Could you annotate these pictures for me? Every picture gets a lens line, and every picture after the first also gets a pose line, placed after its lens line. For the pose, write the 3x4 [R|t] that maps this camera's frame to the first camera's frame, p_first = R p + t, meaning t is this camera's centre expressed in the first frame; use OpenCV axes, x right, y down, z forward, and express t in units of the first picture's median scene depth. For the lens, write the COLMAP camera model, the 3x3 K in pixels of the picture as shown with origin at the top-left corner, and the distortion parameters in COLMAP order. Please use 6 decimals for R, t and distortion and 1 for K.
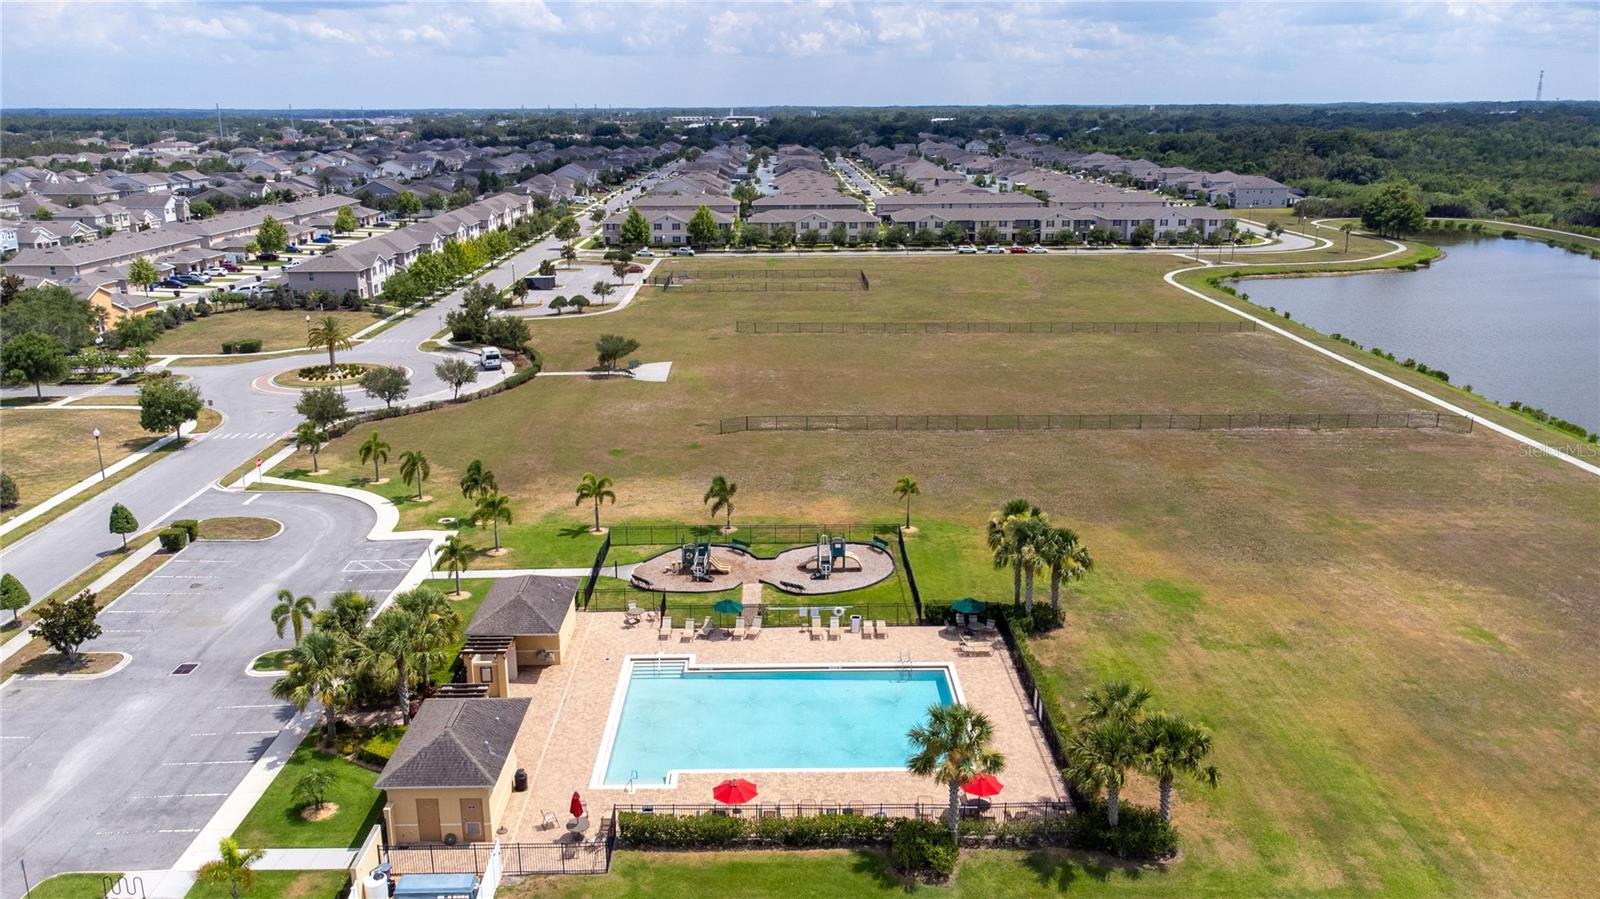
lens RADIAL K [[1197.8, 0, 800.8], [0, 1197.8, 448.7], [0, 0, 1]] dist [-0.010672, 0.008951]
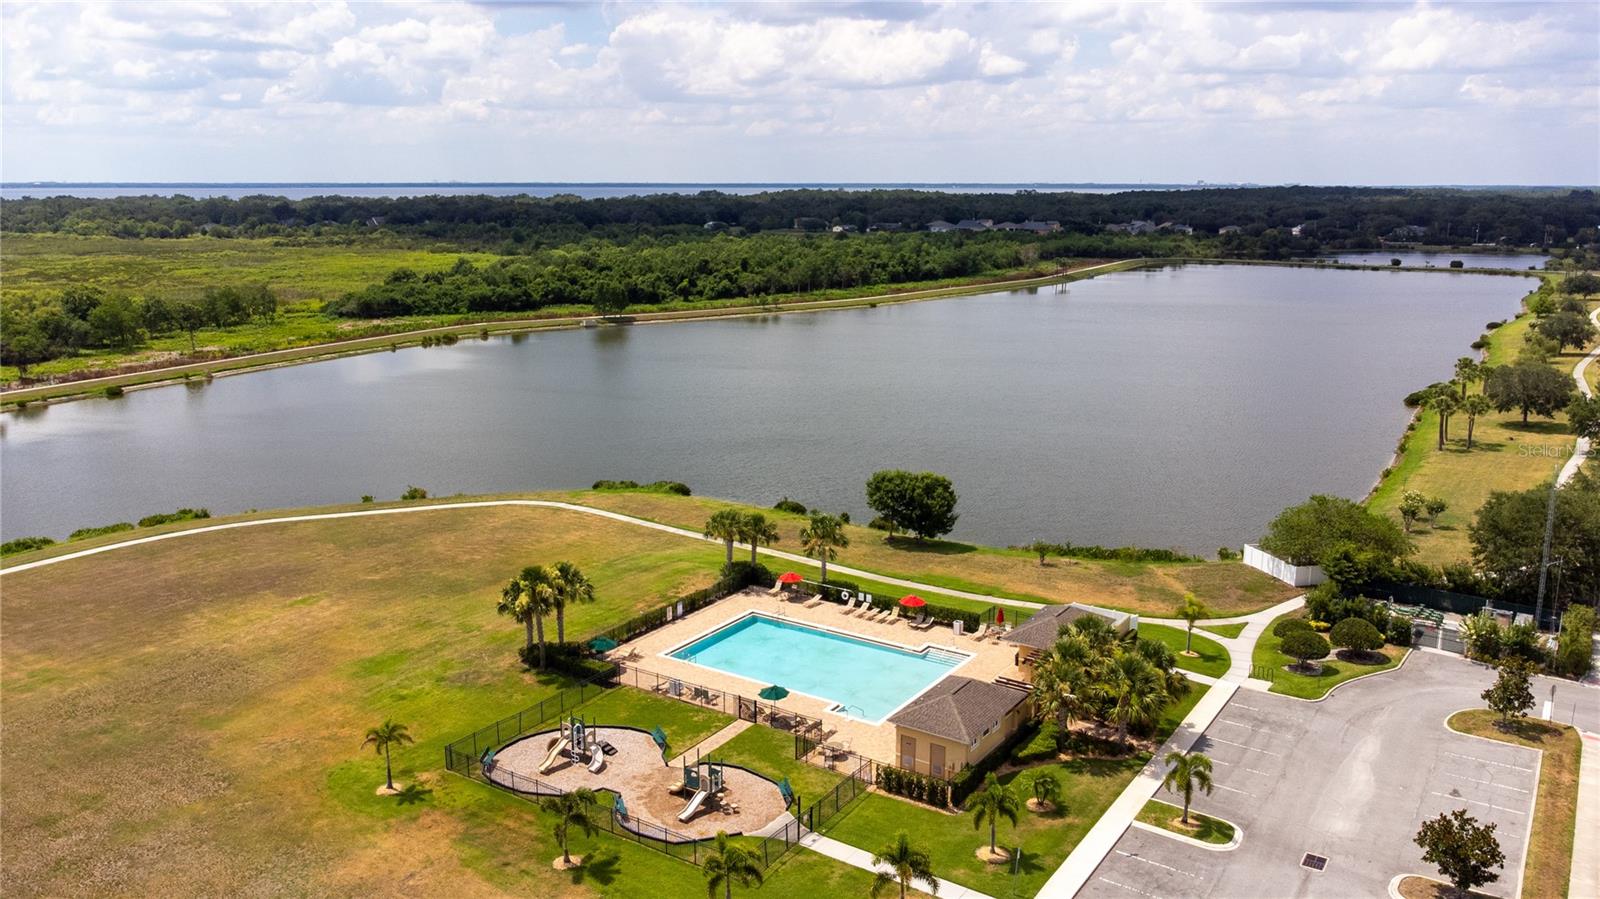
lens RADIAL K [[1197.8, 0, 803.4], [0, 1197.8, 449.0], [0, 0, 1]] dist [-0.010672, 0.008951]
pose [[-0.822395, -0.119509, 0.556223, -0.558526], [0.158834, 0.890580, 0.426190, -0.434922], [-0.546295, 0.438844, -0.713427, 1.438703]]
